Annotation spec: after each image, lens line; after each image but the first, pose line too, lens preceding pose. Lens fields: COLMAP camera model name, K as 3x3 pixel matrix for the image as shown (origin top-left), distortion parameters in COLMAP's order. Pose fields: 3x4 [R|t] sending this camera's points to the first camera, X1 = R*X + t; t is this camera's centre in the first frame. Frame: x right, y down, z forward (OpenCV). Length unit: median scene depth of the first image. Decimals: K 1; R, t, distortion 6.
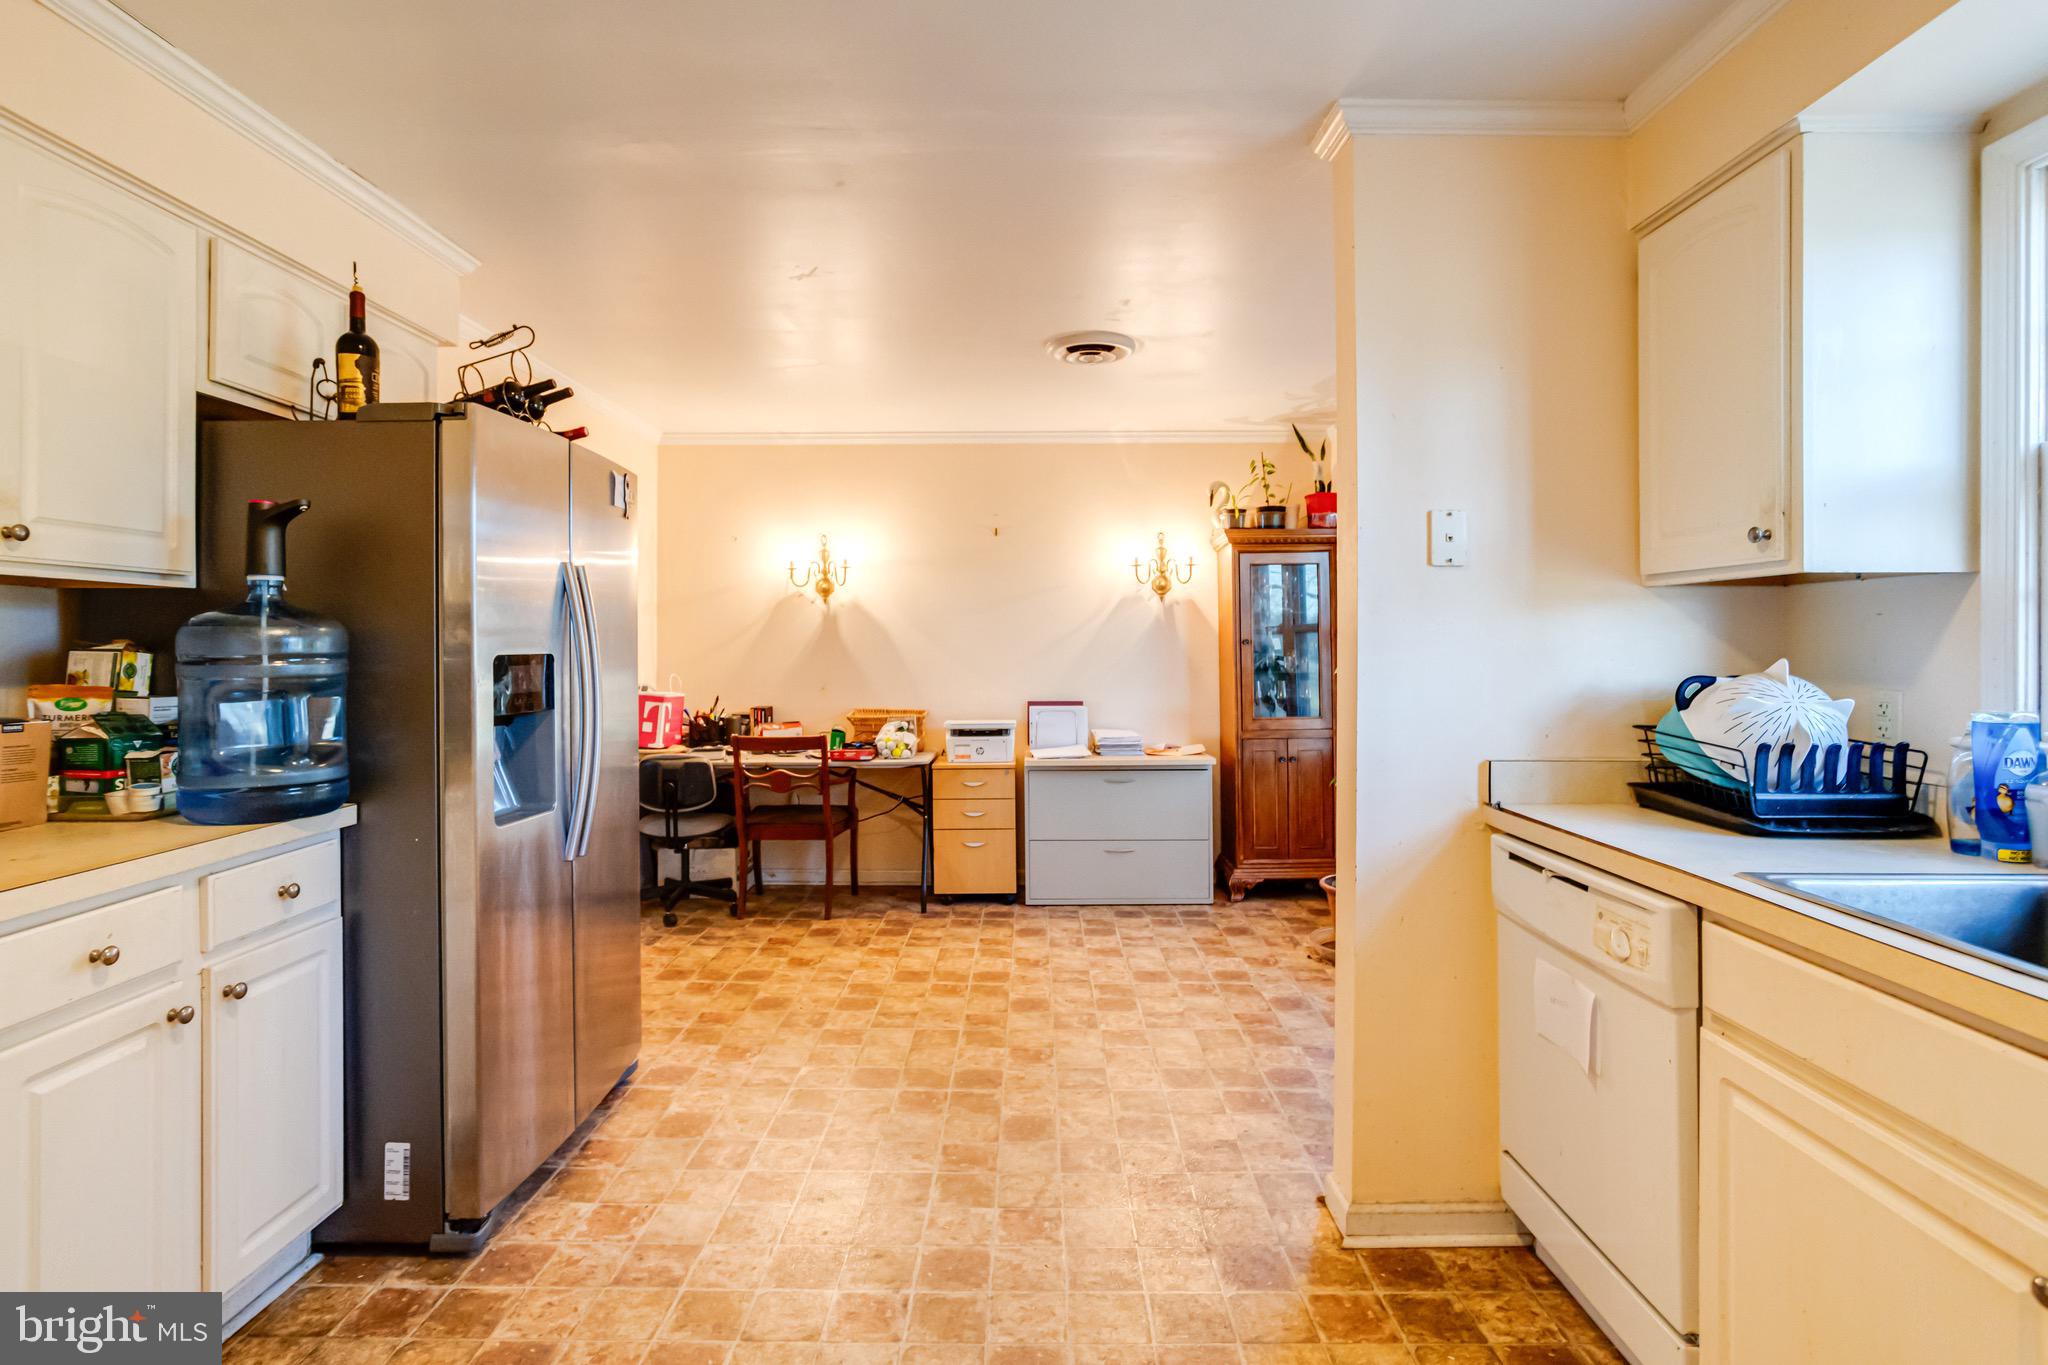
lens RADIAL K [[1011.6, 0, 1024.6], [0, 1011.6, 671.1], [0, 0, 1]] dist [-0.040410, 0.026713]
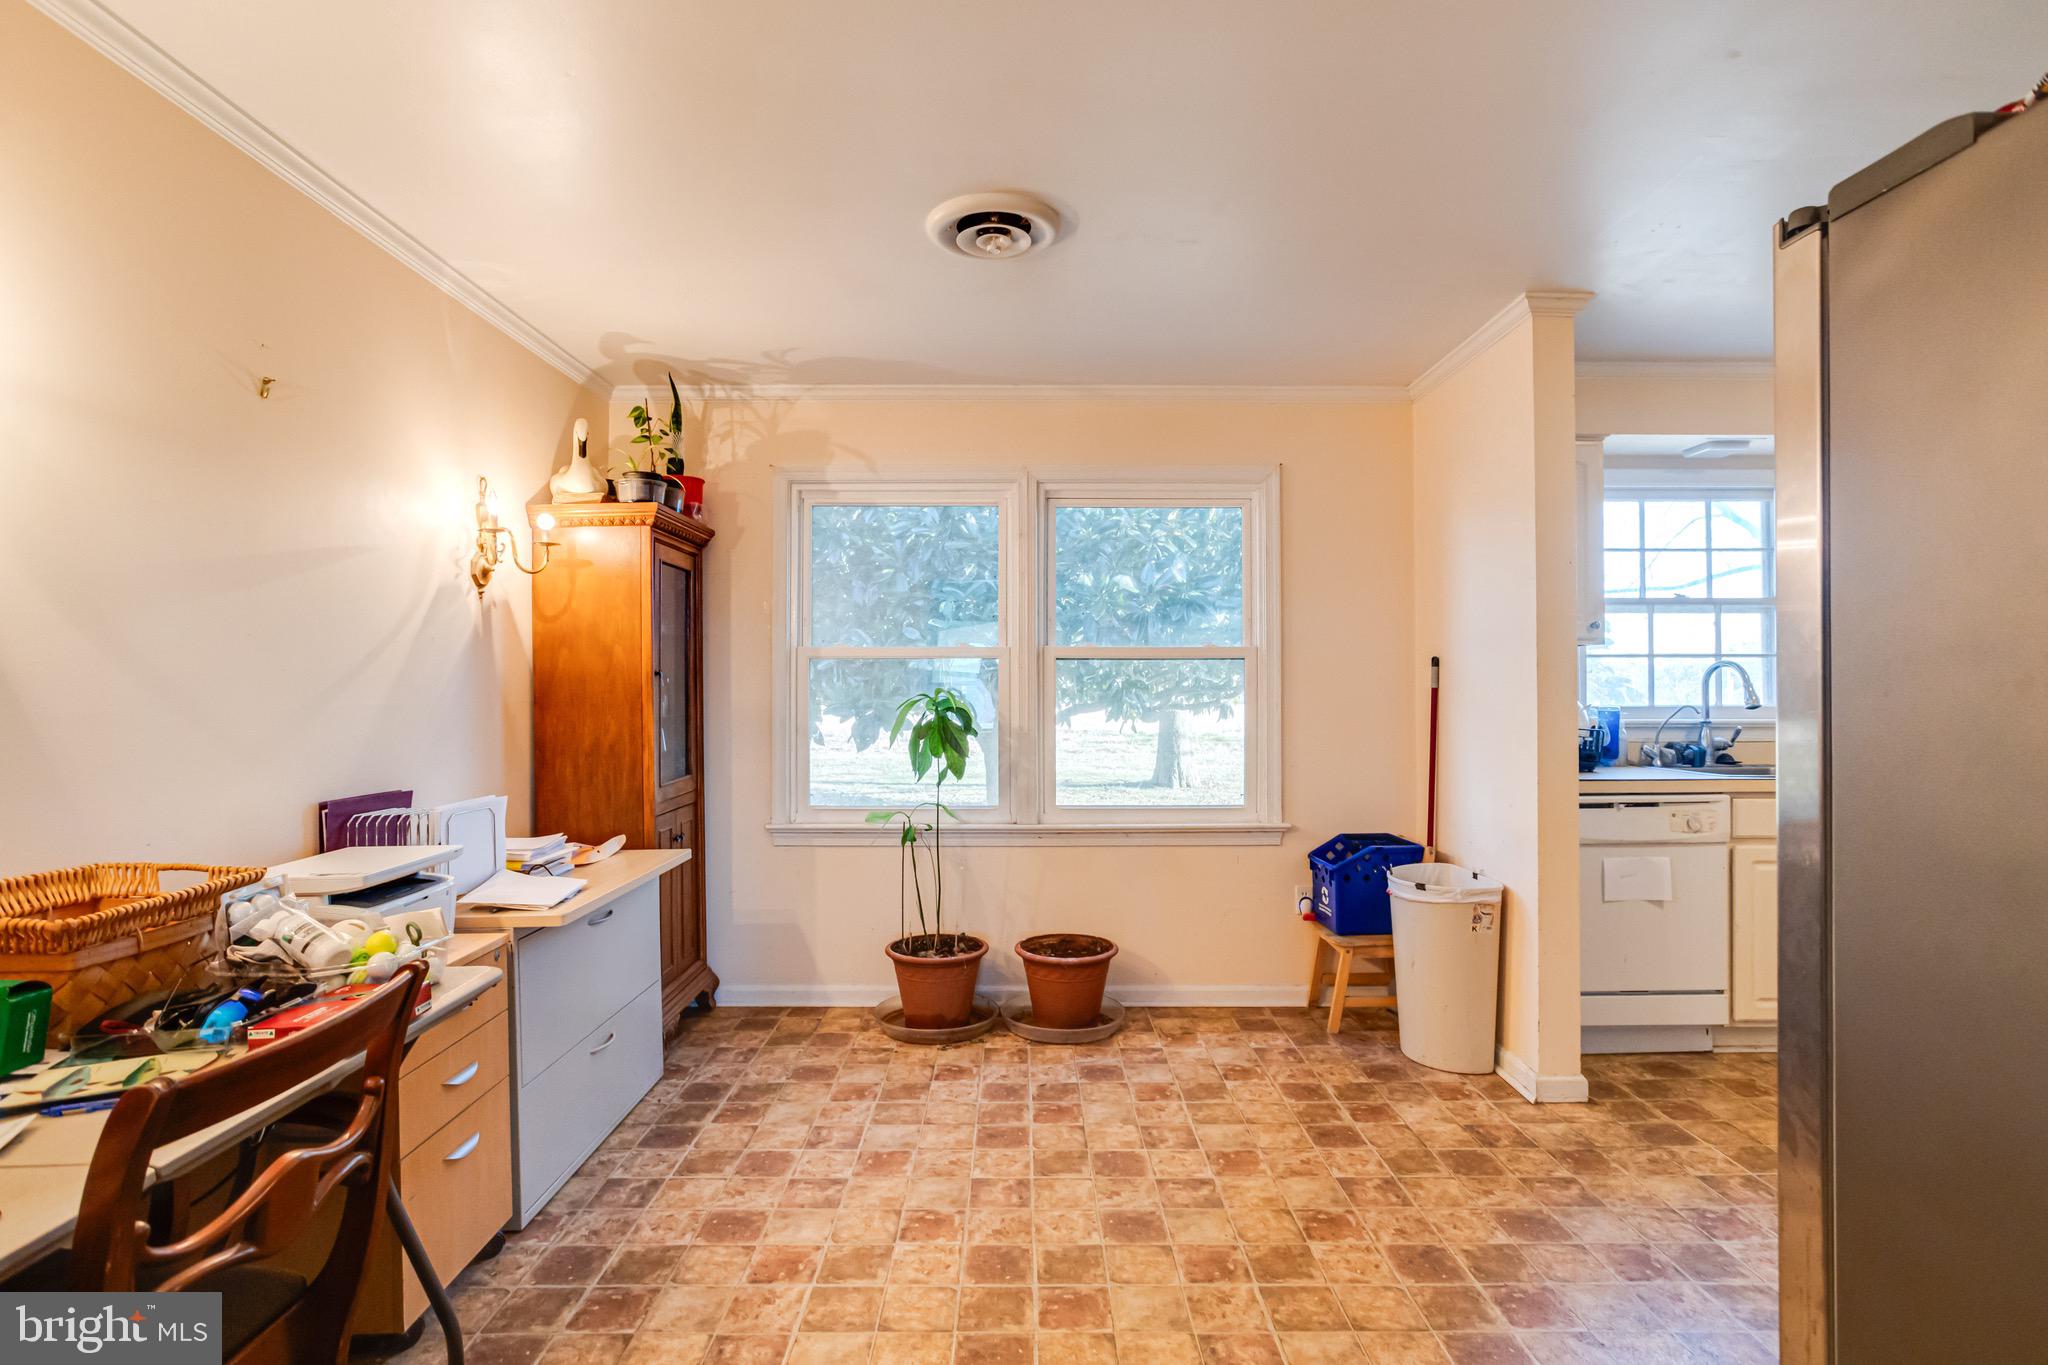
lens RADIAL K [[1011.6, 0, 1024.6], [0, 1011.6, 671.1], [0, 0, 1]] dist [-0.040410, 0.026713]
pose [[-0.004432, 0.015862, 0.999864, -0.618986], [0.025101, 0.999561, -0.015746, -0.017573], [-0.999675, 0.025027, -0.004828, 1.020228]]
